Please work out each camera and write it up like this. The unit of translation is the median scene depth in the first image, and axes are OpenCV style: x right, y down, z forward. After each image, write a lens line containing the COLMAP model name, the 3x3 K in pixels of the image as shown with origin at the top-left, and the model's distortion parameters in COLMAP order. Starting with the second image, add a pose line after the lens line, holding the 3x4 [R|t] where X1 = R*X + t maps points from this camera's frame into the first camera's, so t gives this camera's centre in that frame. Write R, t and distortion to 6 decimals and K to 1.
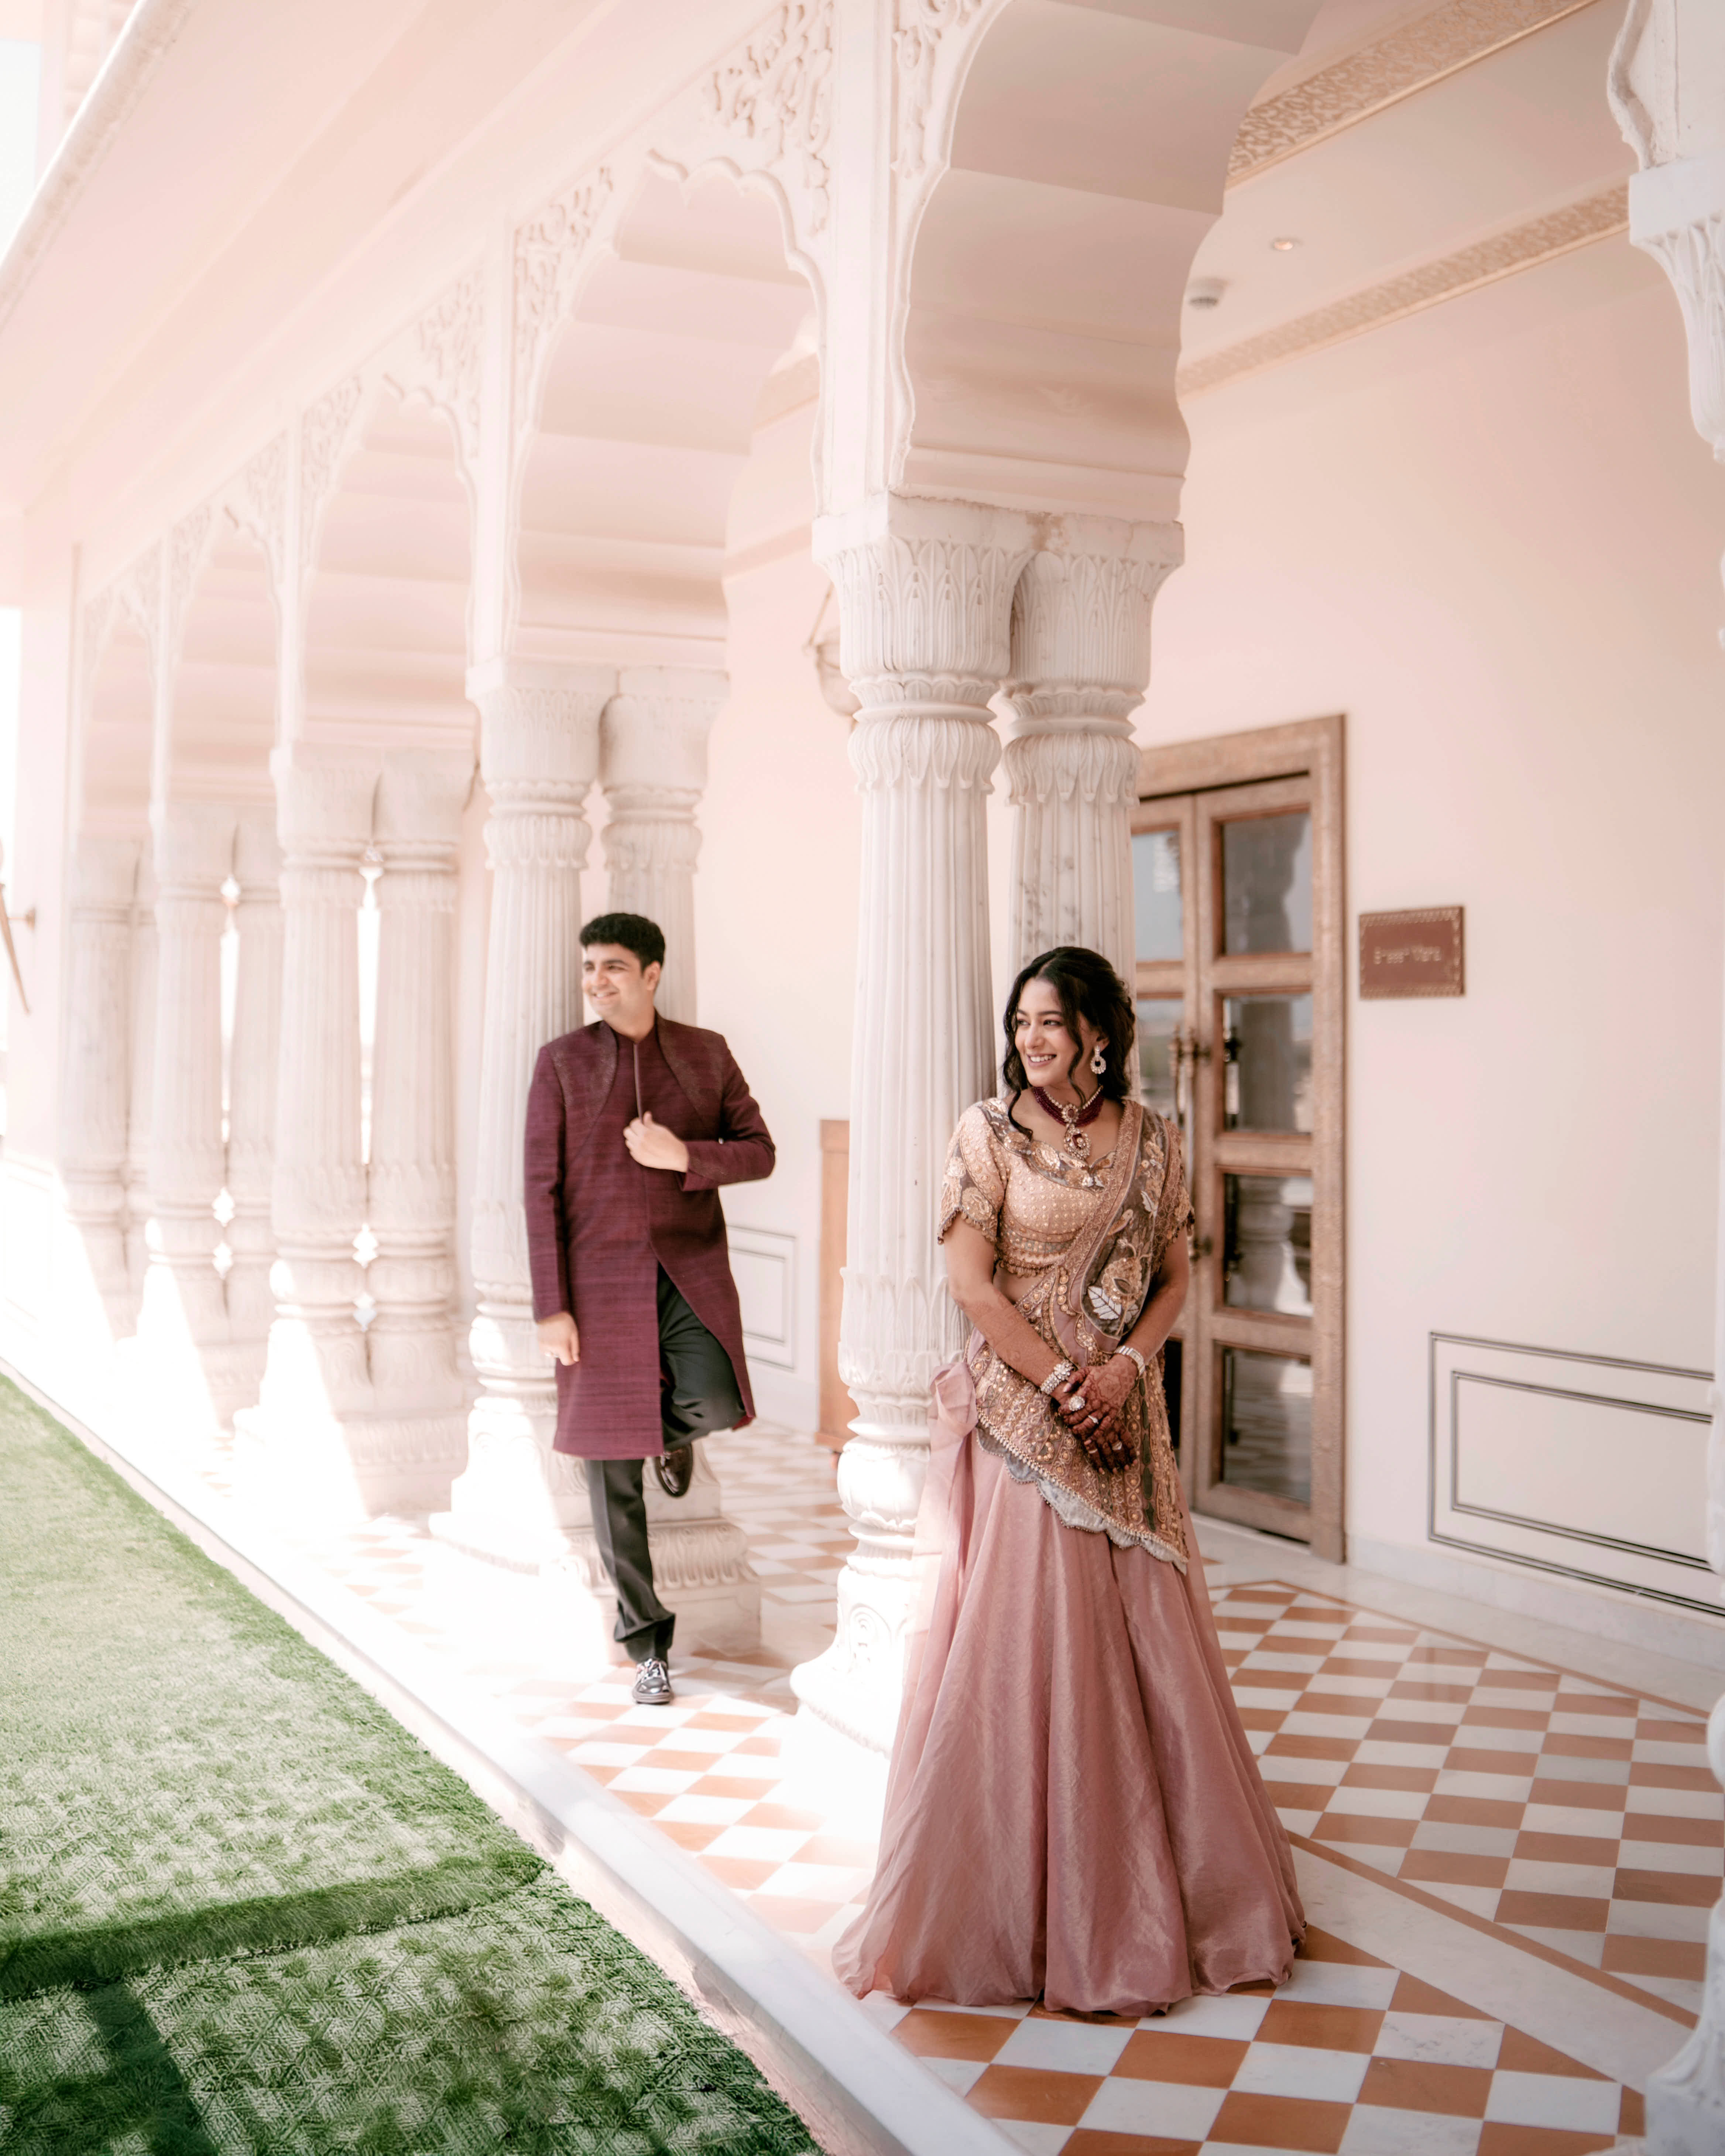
lens RADIAL K [[2557.7, 0, 839.4], [0, 2557.7, 849.5], [0, 0, 1]] dist [-0.128240, 0.074237]
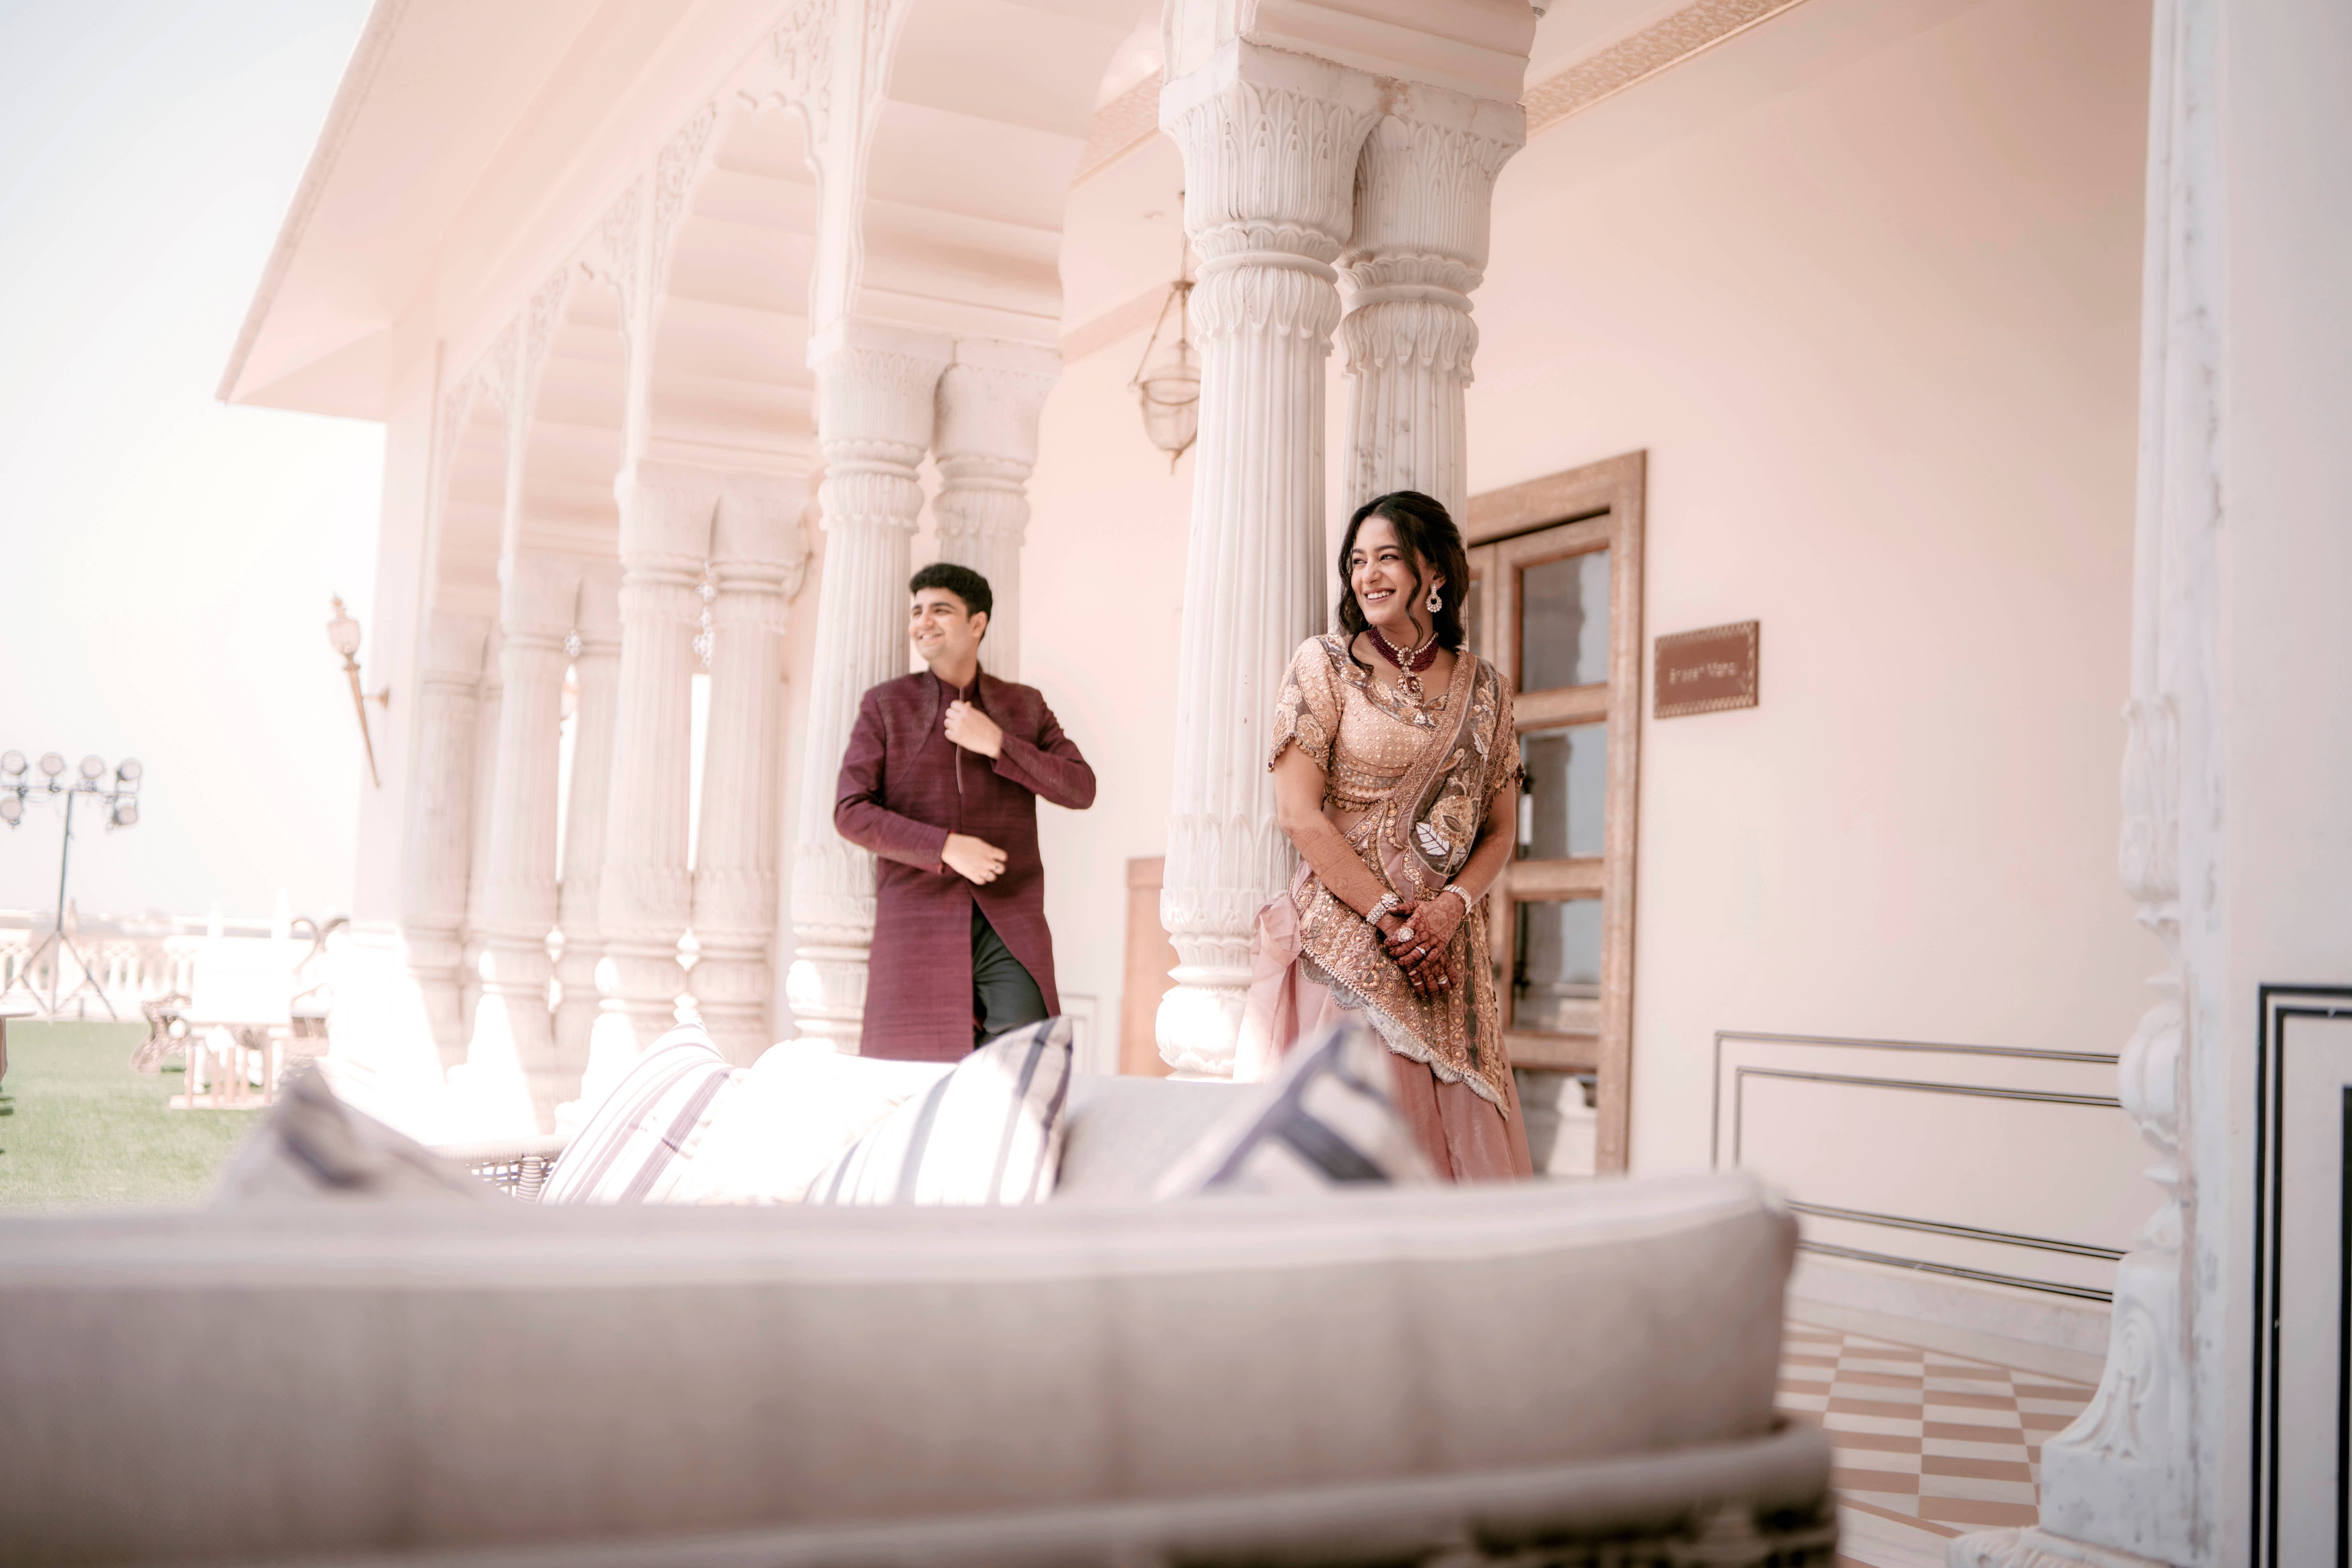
lens RADIAL K [[2331.9, 0, 1159.3], [0, 2331.9, 757.9], [0, 0, 1]] dist [-0.137402, 0.165744]
pose [[0.999391, 0.033216, 0.010716, -0.007652], [-0.033133, 0.999420, -0.007836, 0.091278], [-0.010970, 0.007476, 0.999912, 0.055232]]
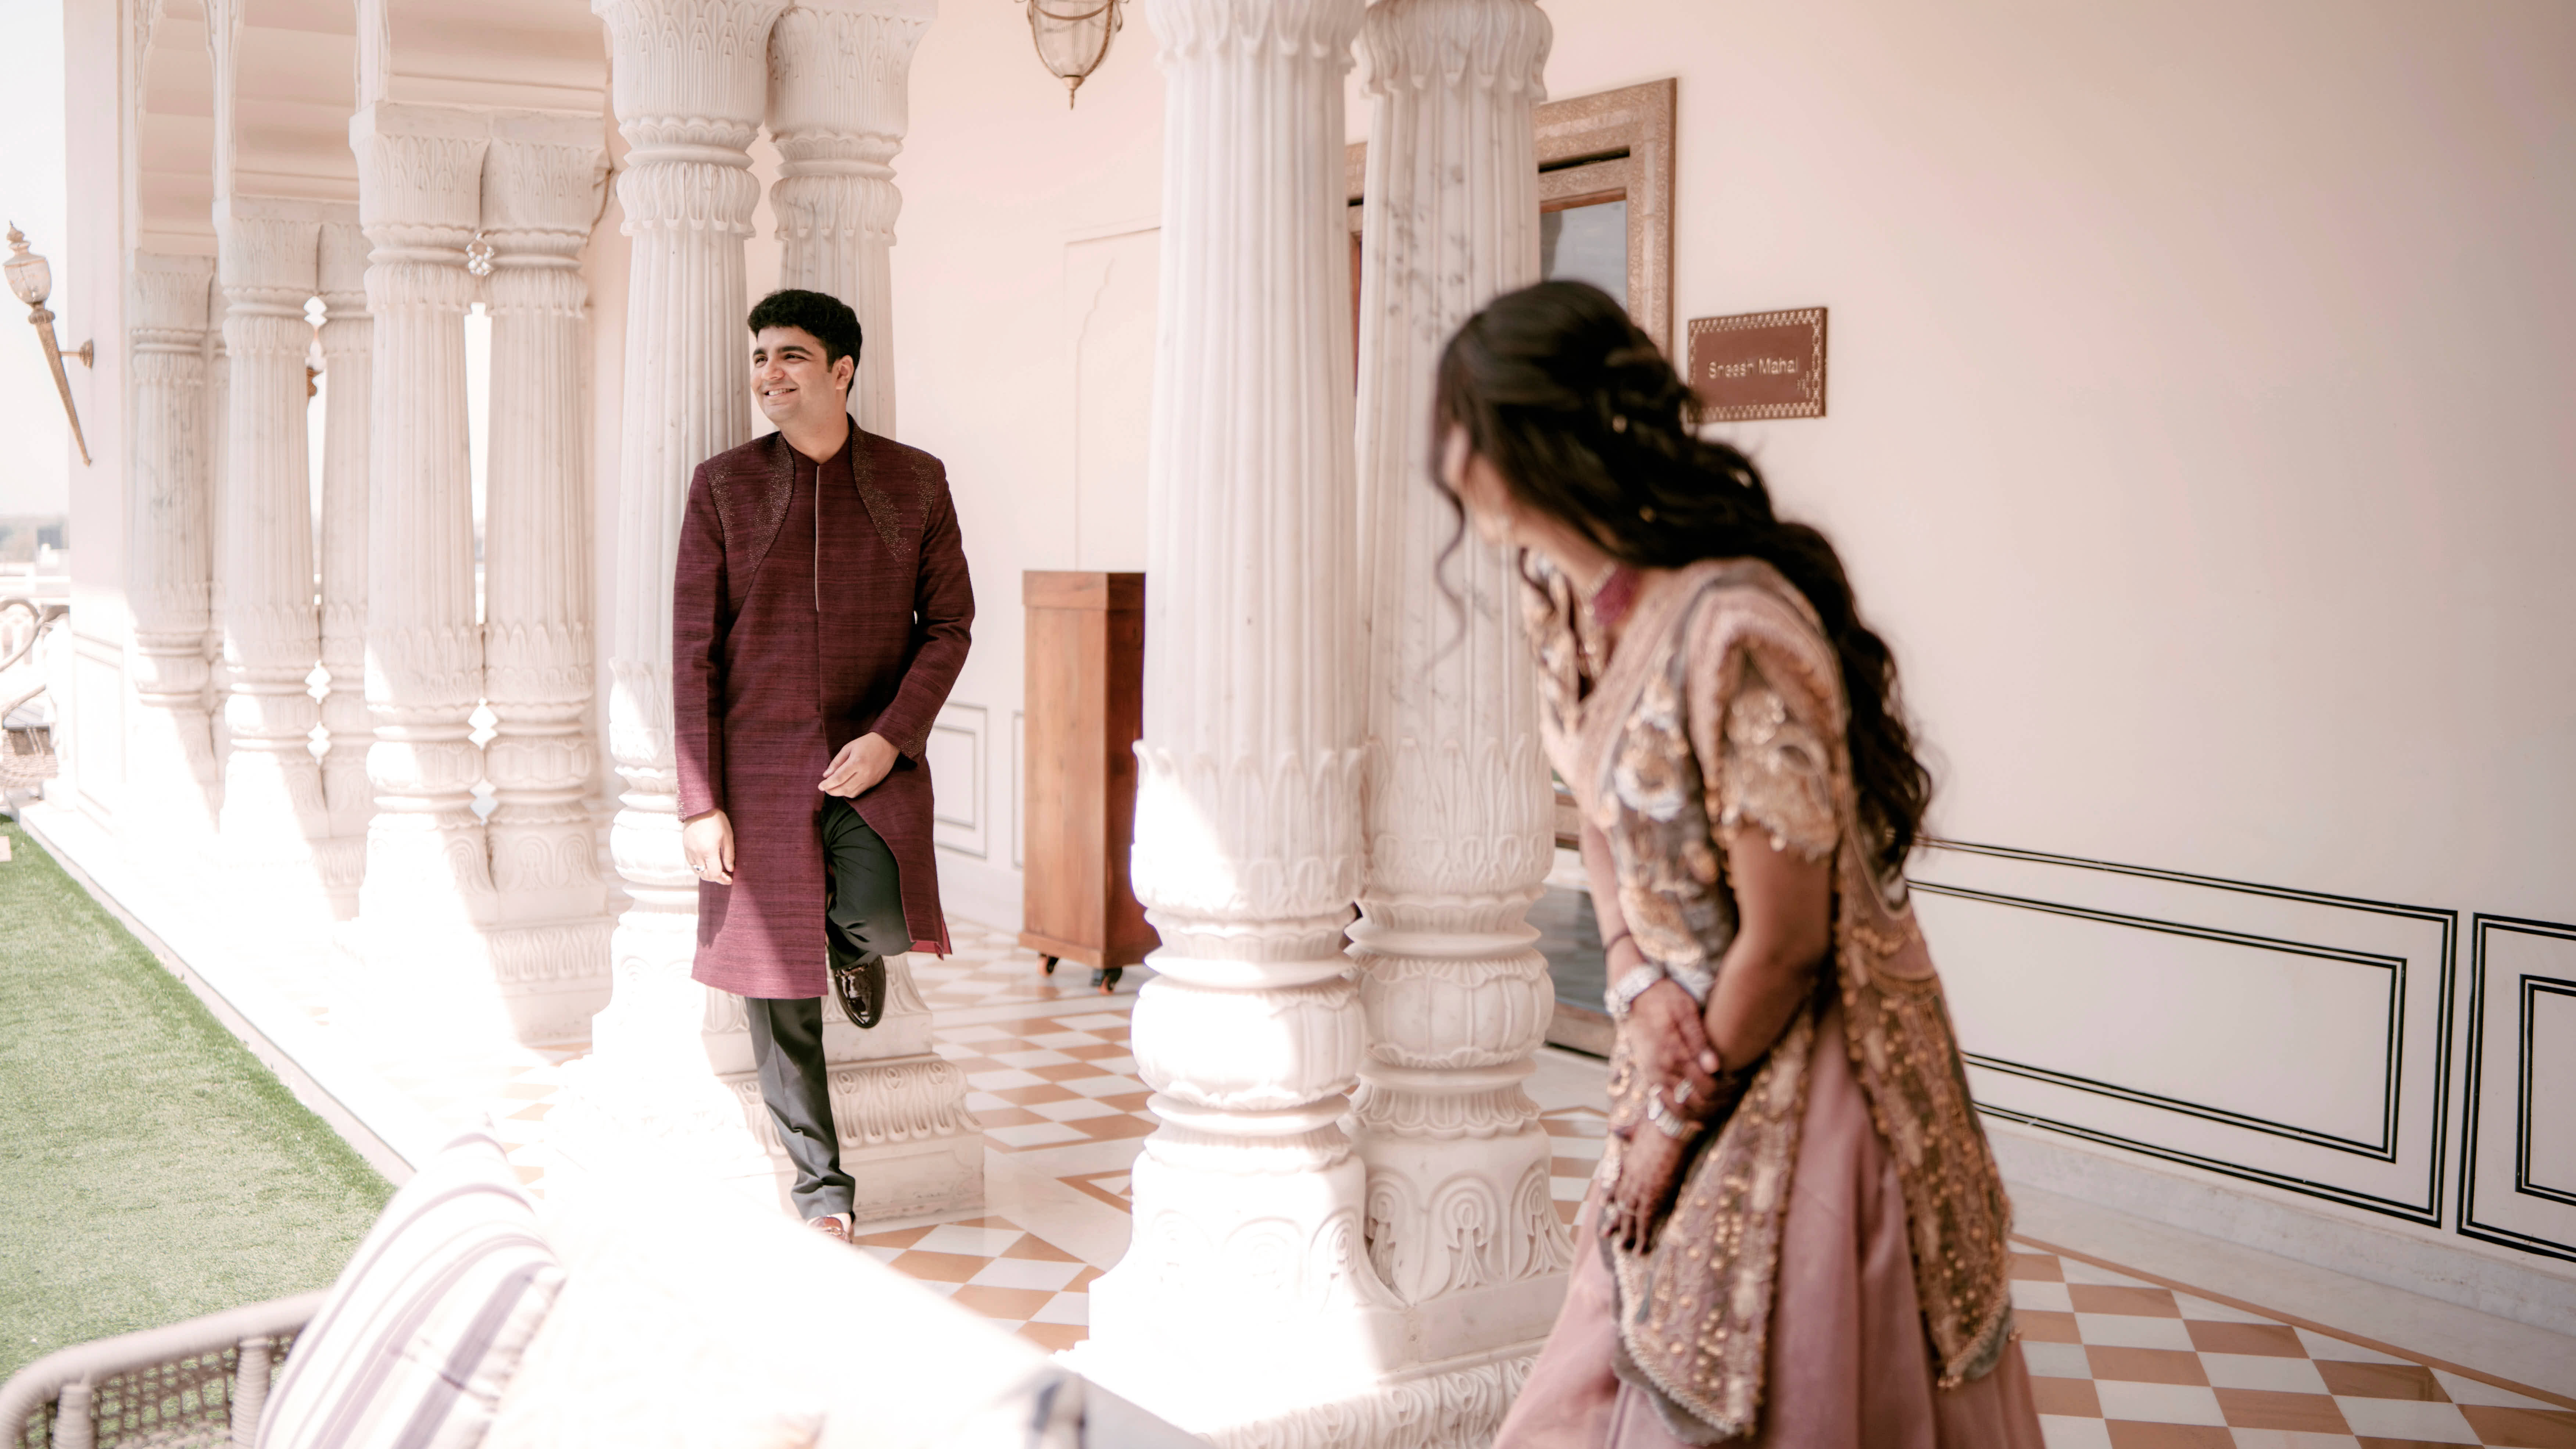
lens RADIAL K [[2569.6, 0, 1290.6], [0, 2569.6, 674.6], [0, 0, 1]] dist [-0.135808, 0.158629]
pose [[0.993215, -0.004830, 0.116190, -0.024282], [-0.010947, 0.990818, 0.134760, 0.029796], [-0.115774, -0.135118, 0.984042, 0.180678]]
